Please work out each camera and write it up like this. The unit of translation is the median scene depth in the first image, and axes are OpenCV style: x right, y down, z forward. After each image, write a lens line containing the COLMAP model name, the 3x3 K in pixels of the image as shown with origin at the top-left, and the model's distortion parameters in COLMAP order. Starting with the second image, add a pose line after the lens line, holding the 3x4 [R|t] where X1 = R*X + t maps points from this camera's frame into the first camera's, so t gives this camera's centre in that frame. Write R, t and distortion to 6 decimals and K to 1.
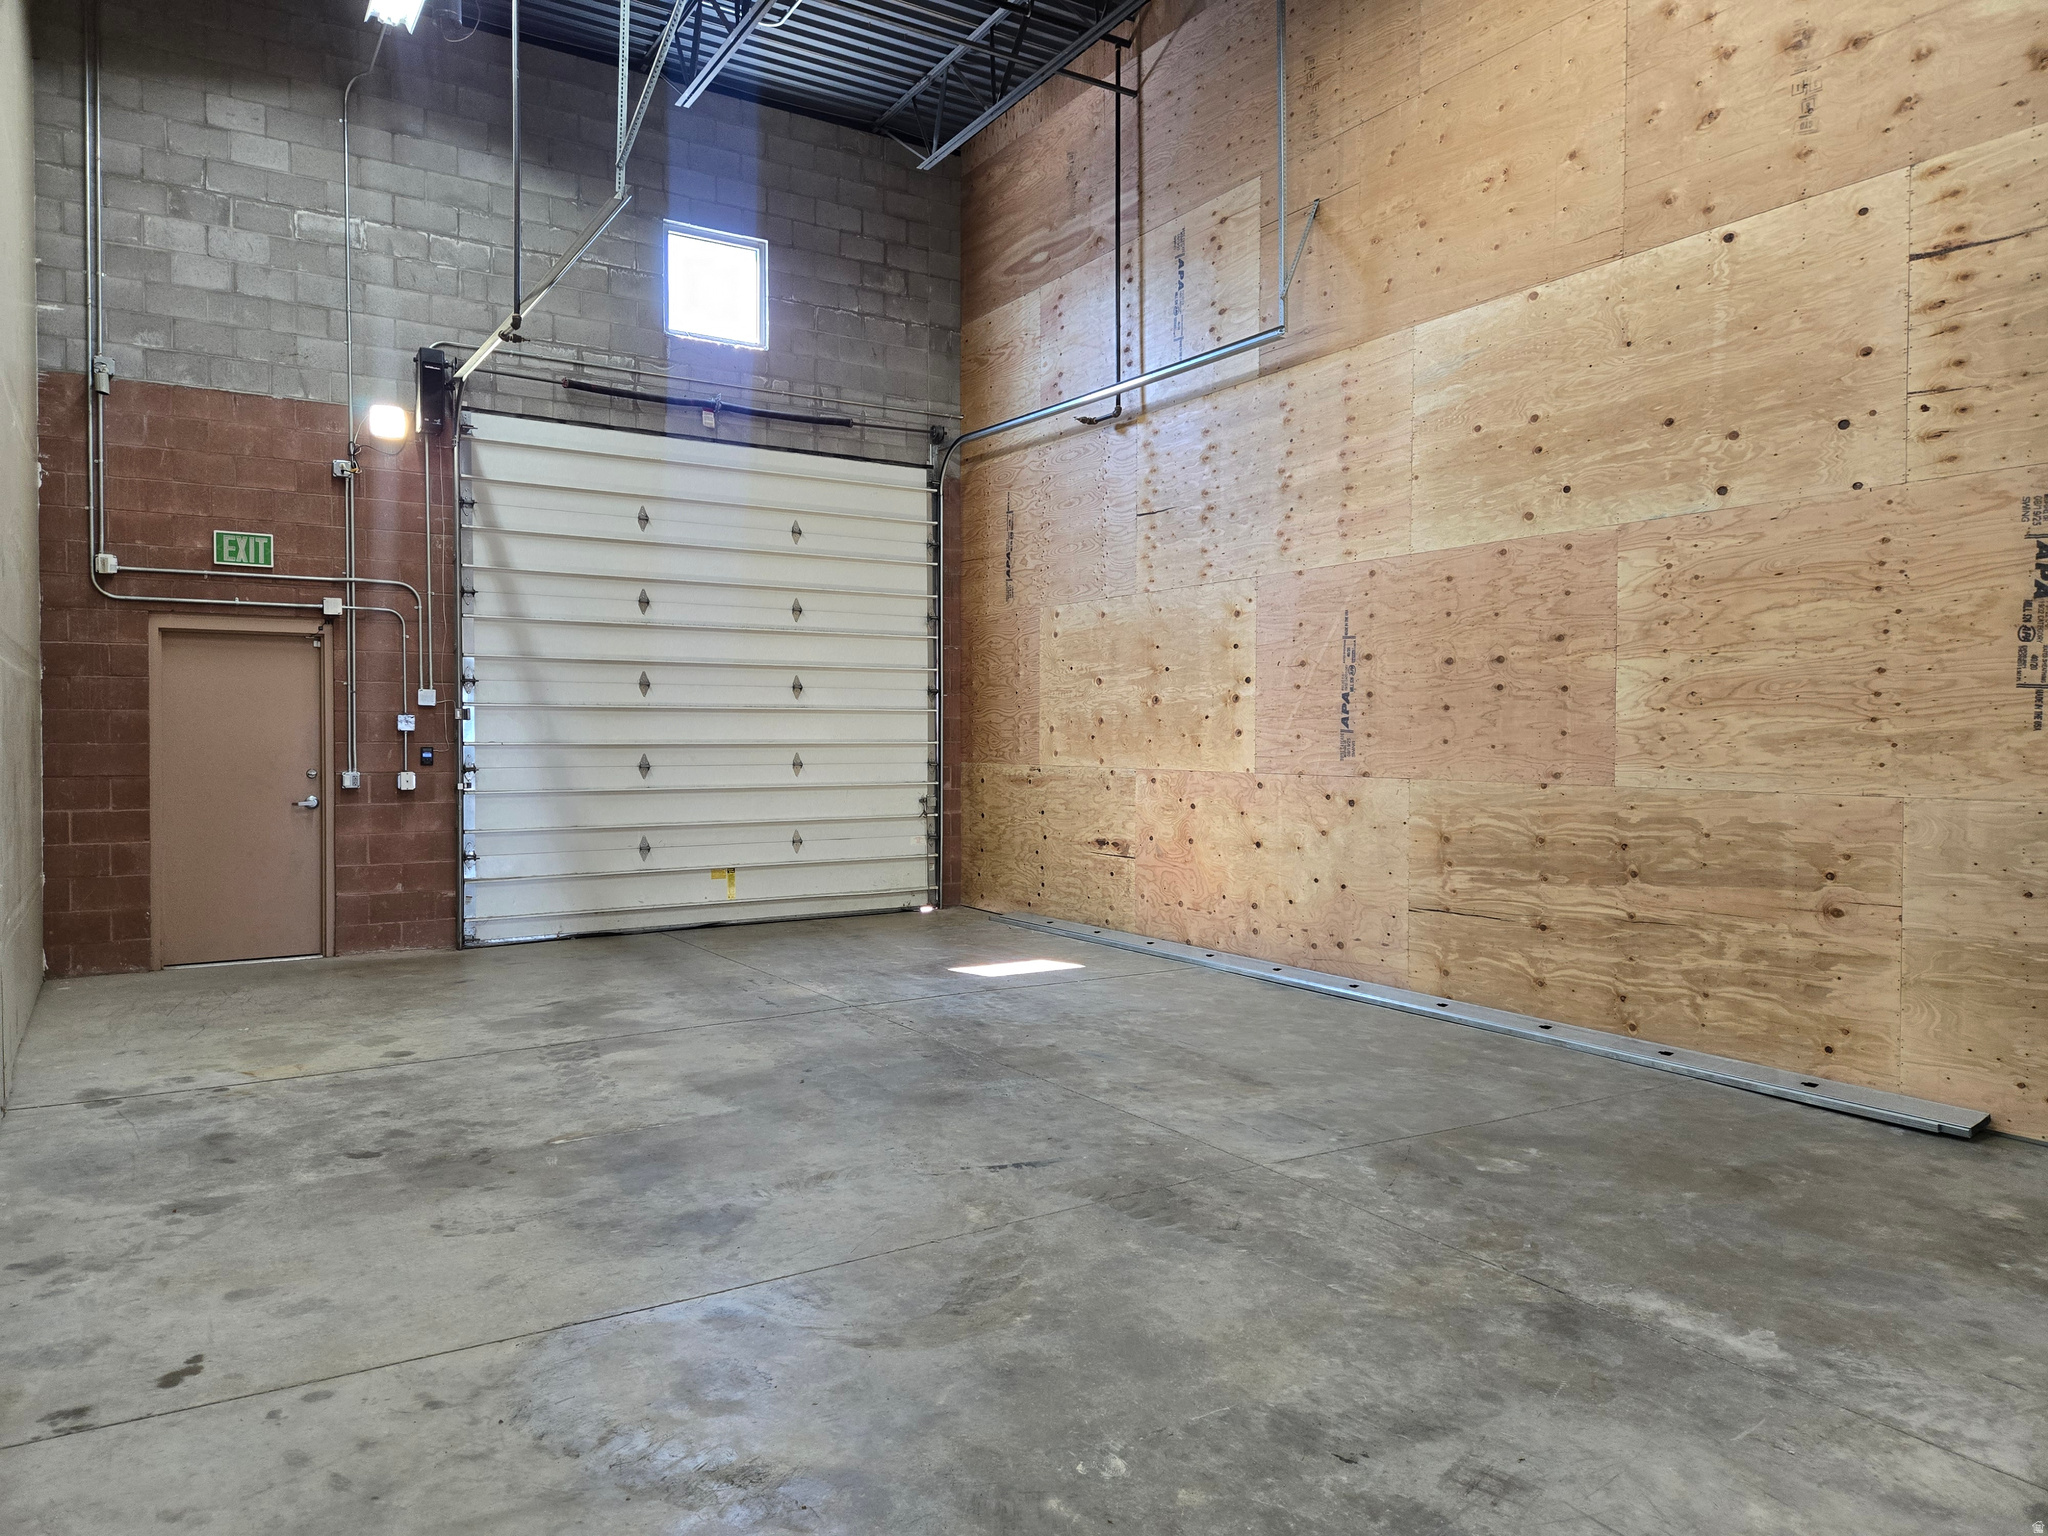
lens RADIAL K [[1356.4, 0, 988.5], [0, 1356.4, 764.3], [0, 0, 1]] dist [0.061520, -0.048236]
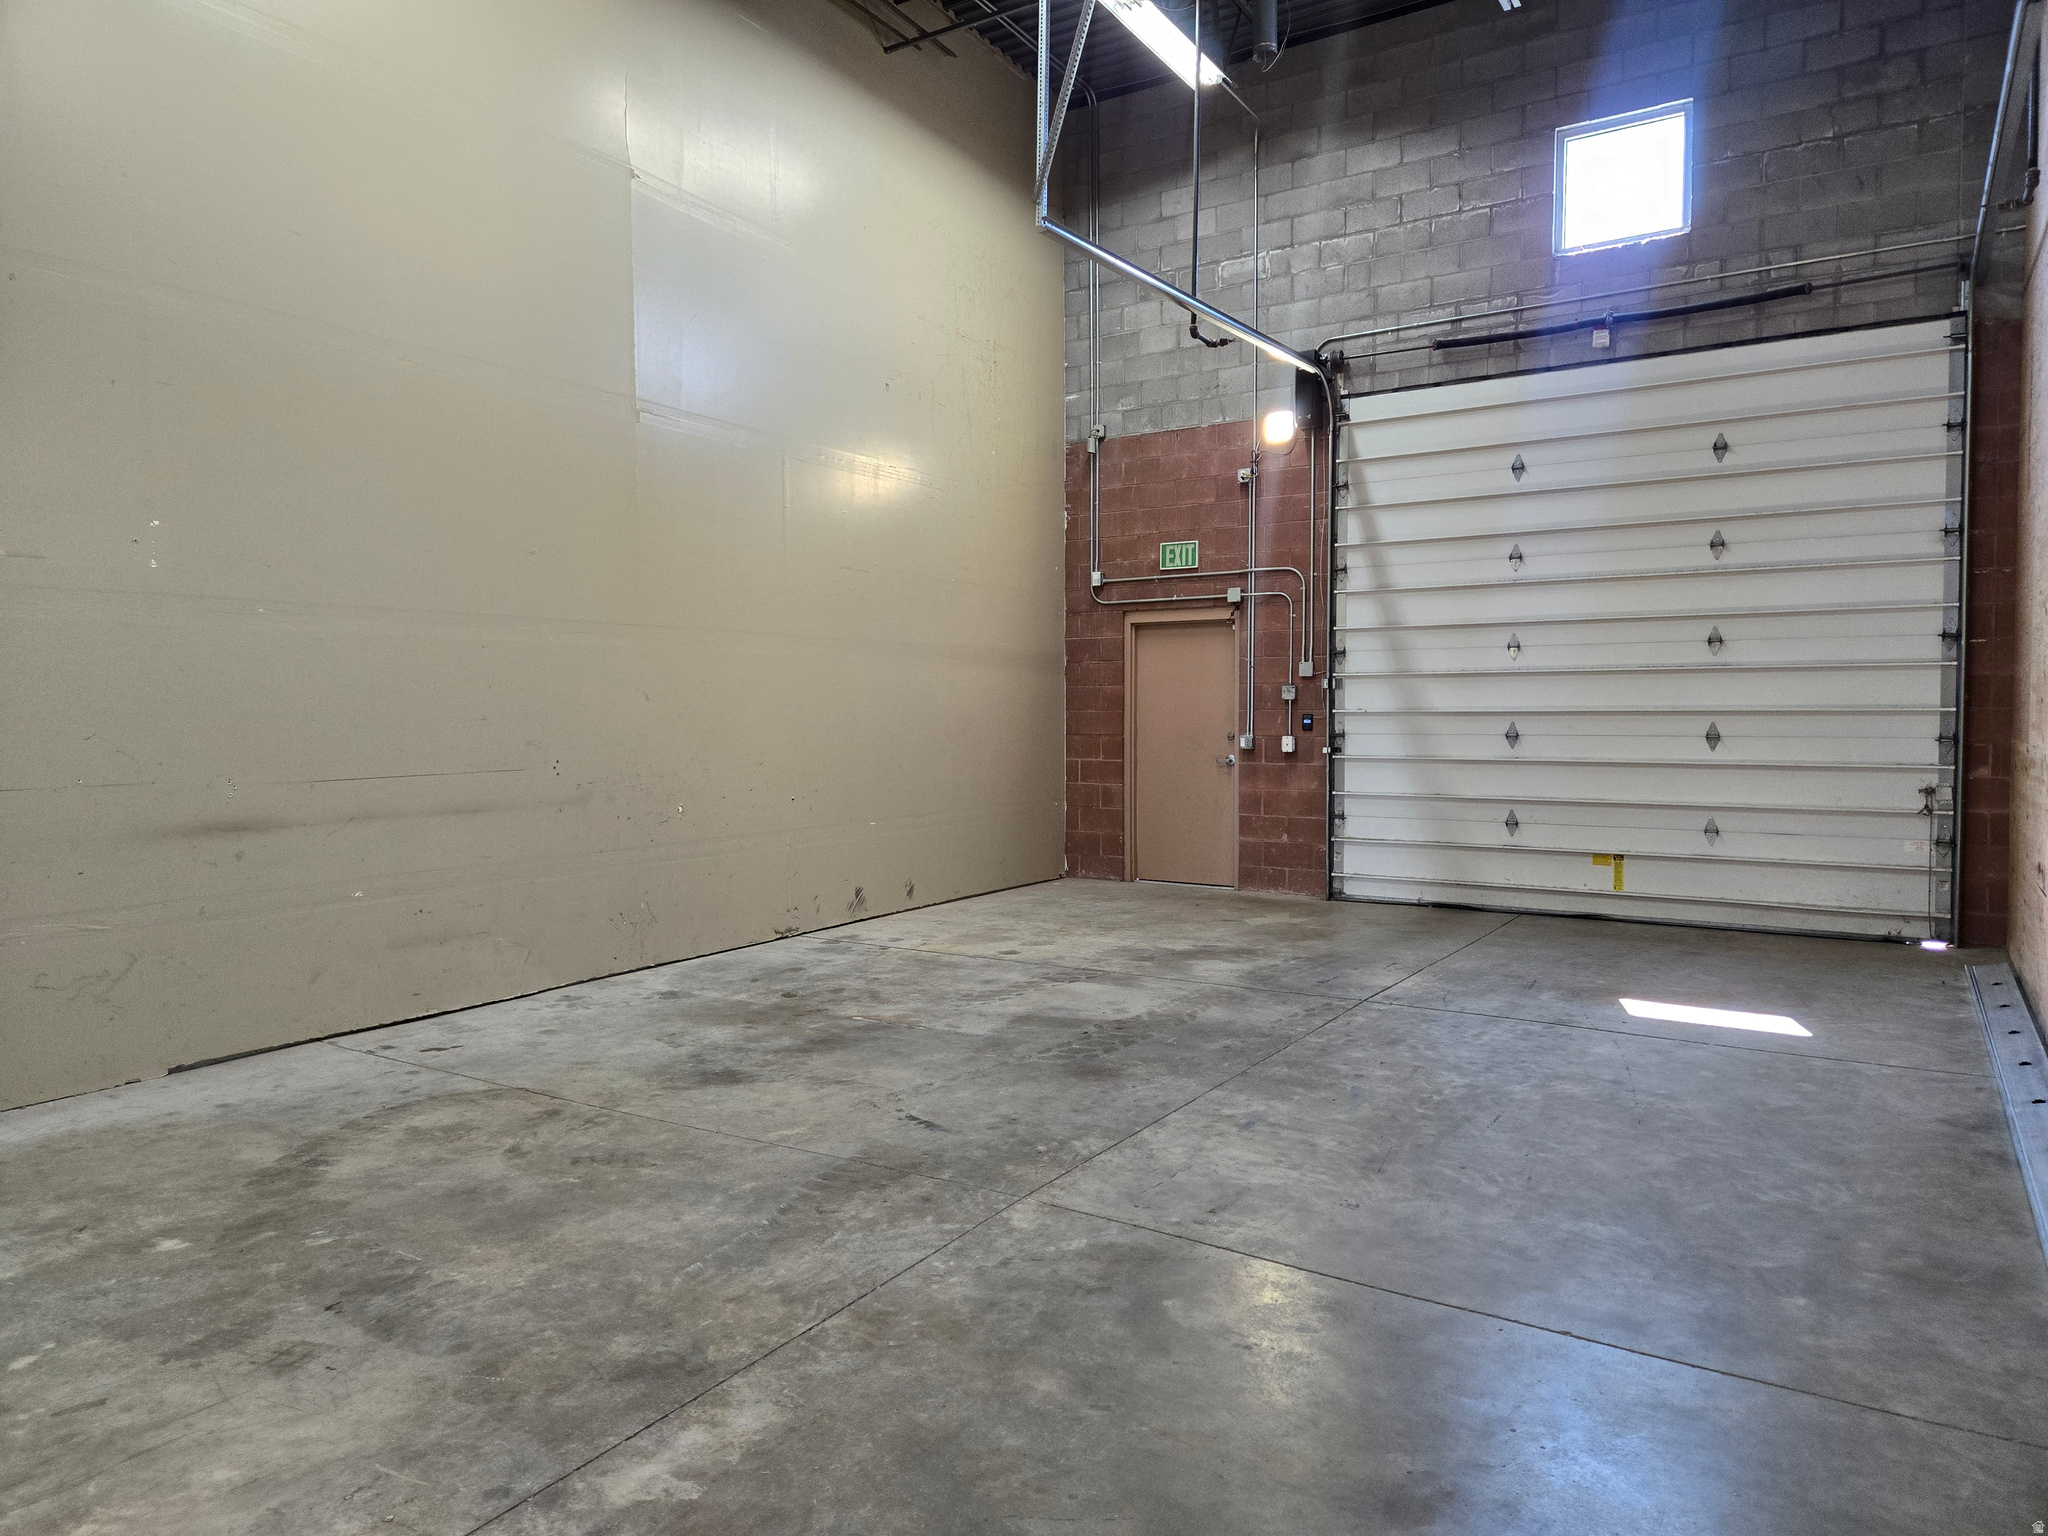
lens RADIAL K [[1356.4, 0, 1016.2], [0, 1356.4, 775.6], [0, 0, 1]] dist [0.061520, -0.048236]
pose [[0.434444, 0.043798, -0.899633, 0.525783], [-0.014643, 0.999028, 0.041566, -0.005712], [0.900580, -0.004885, 0.434663, 0.337597]]
